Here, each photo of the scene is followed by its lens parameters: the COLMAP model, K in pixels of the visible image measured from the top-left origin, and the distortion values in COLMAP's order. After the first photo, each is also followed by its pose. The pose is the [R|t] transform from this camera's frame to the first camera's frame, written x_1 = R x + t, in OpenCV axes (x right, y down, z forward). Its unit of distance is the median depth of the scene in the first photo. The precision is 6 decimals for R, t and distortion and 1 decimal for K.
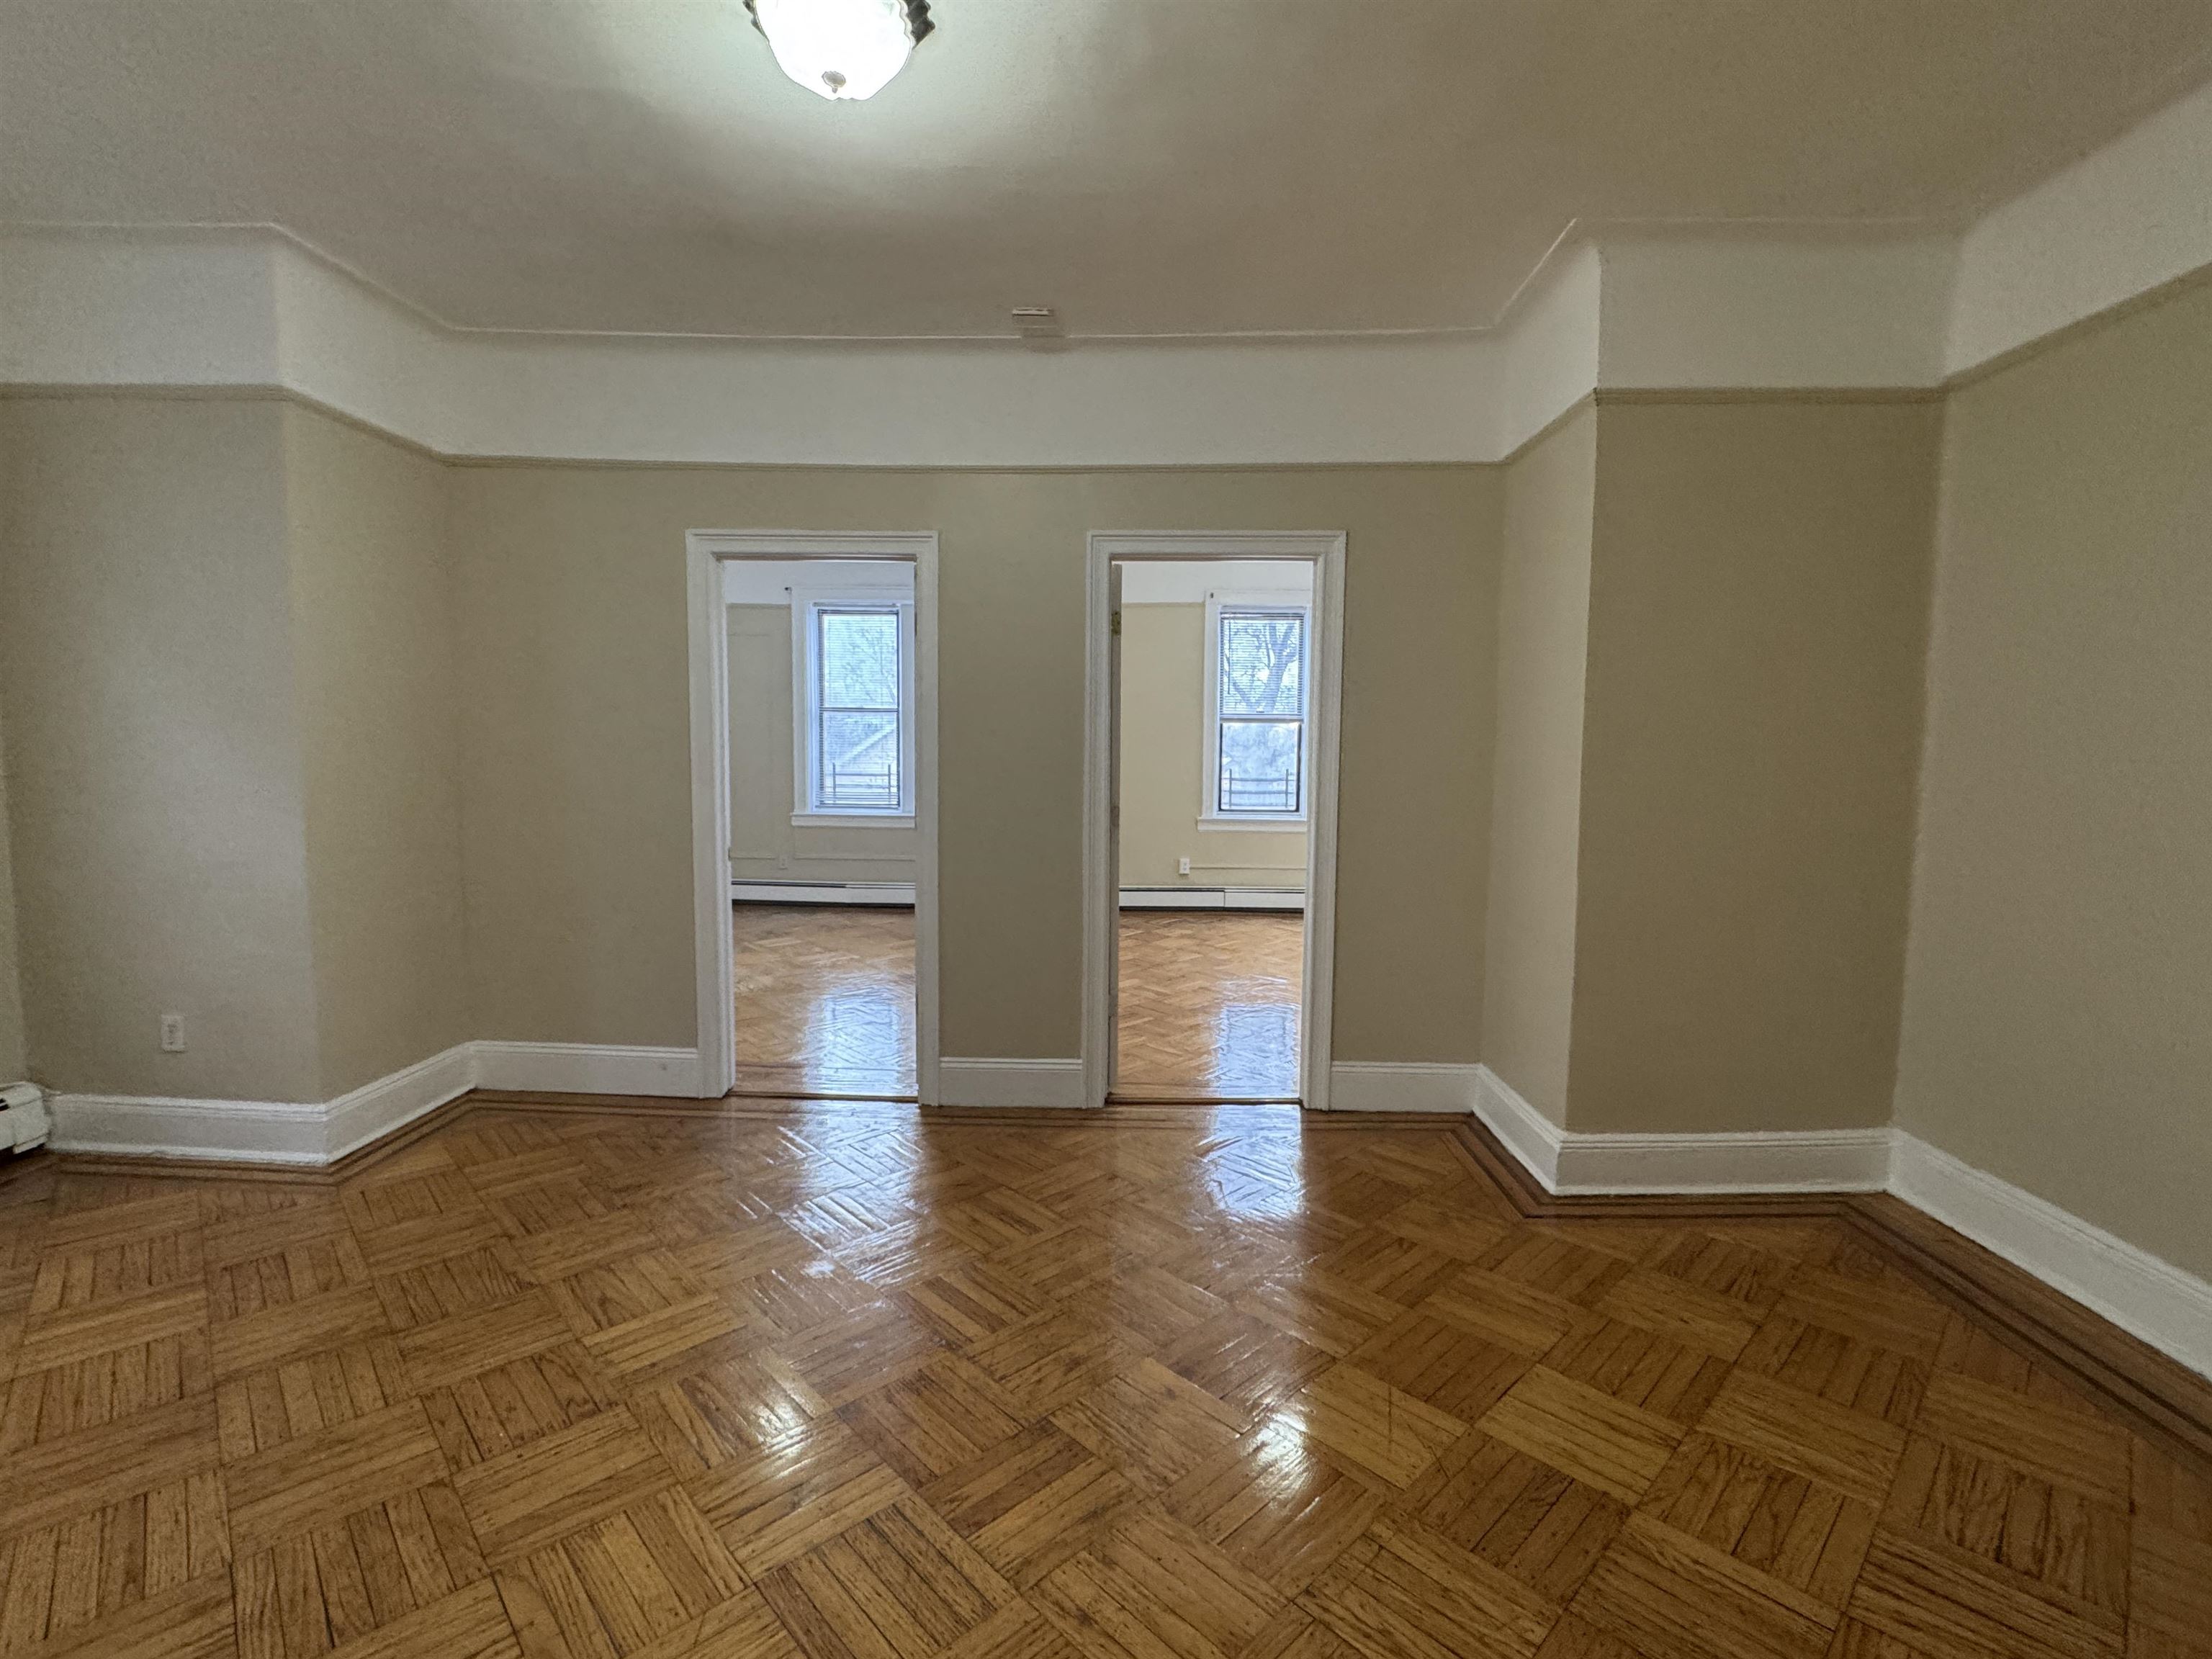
lens RADIAL K [[999.6, 0, 1103.1], [0, 999.6, 826.8], [0, 0, 1]] dist [-0.000009, -0.000612]
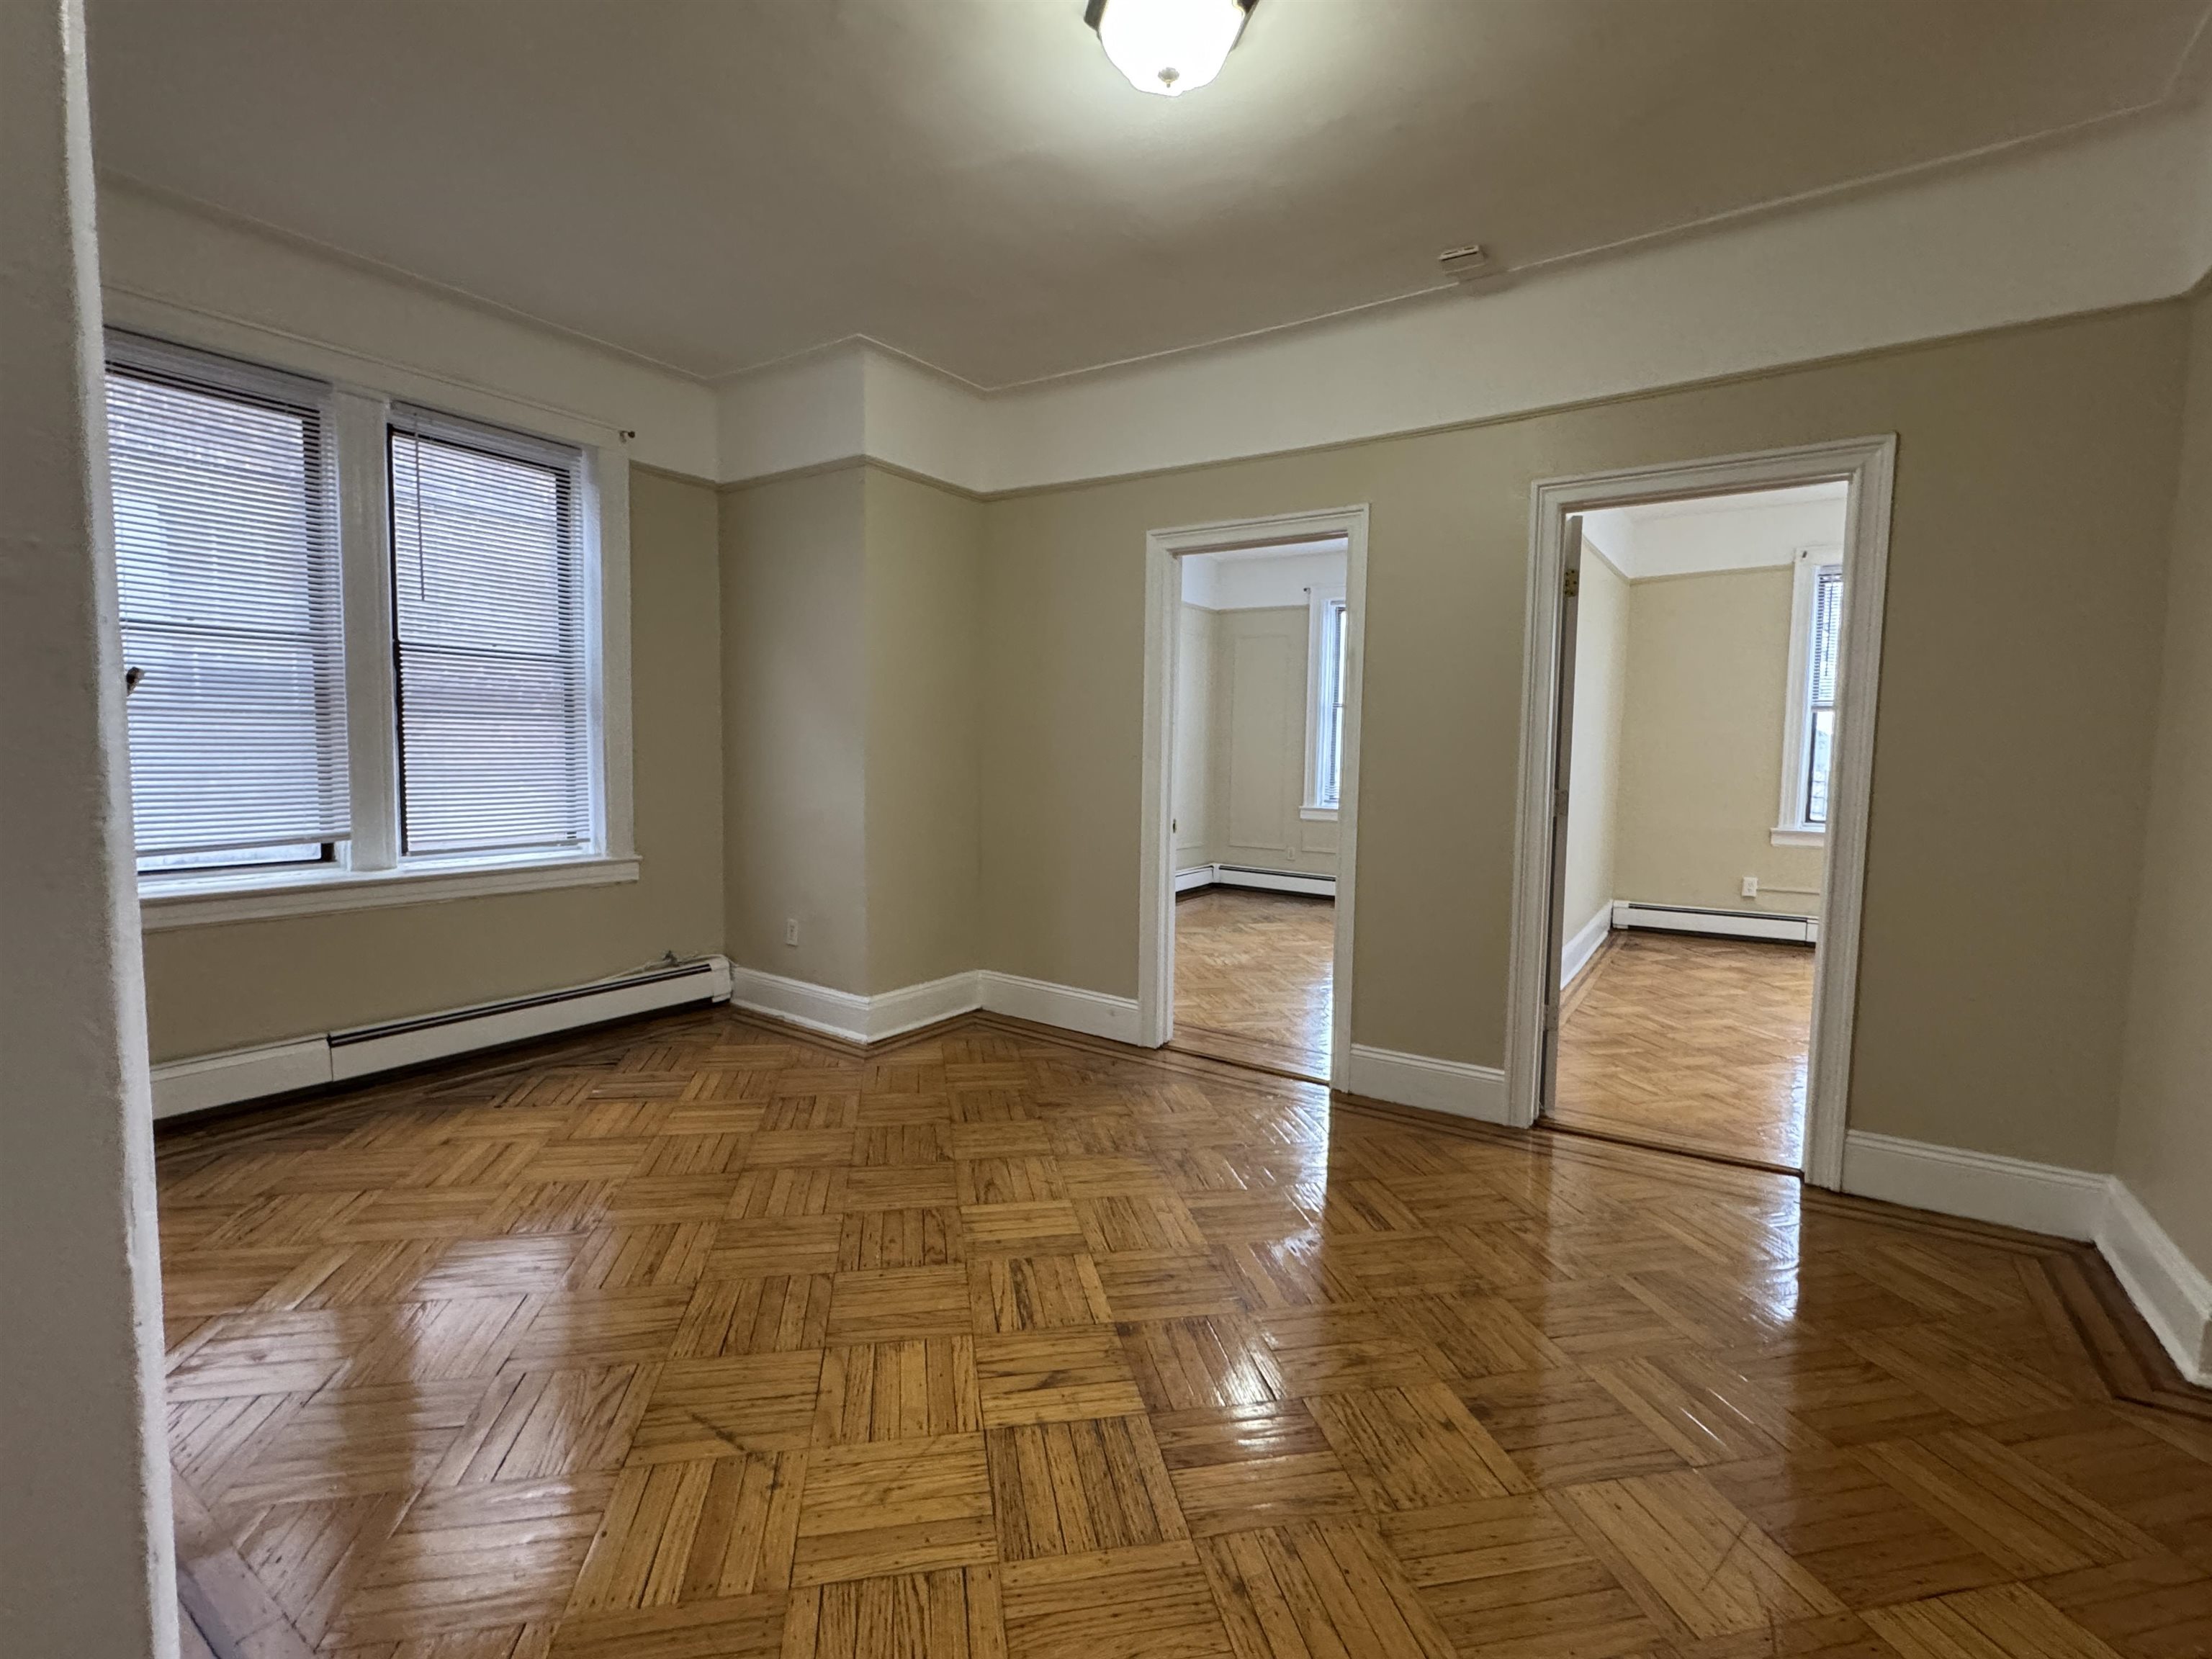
lens RADIAL K [[997.8, 0, 1106.7], [0, 997.8, 824.0], [0, 0, 1]] dist [-0.000729, -0.001103]
pose [[0.845445, 0.042115, -0.532400, 0.181377], [-0.049334, 0.998782, 0.000667, 0.035187], [0.531779, 0.025702, 0.846493, 0.054779]]
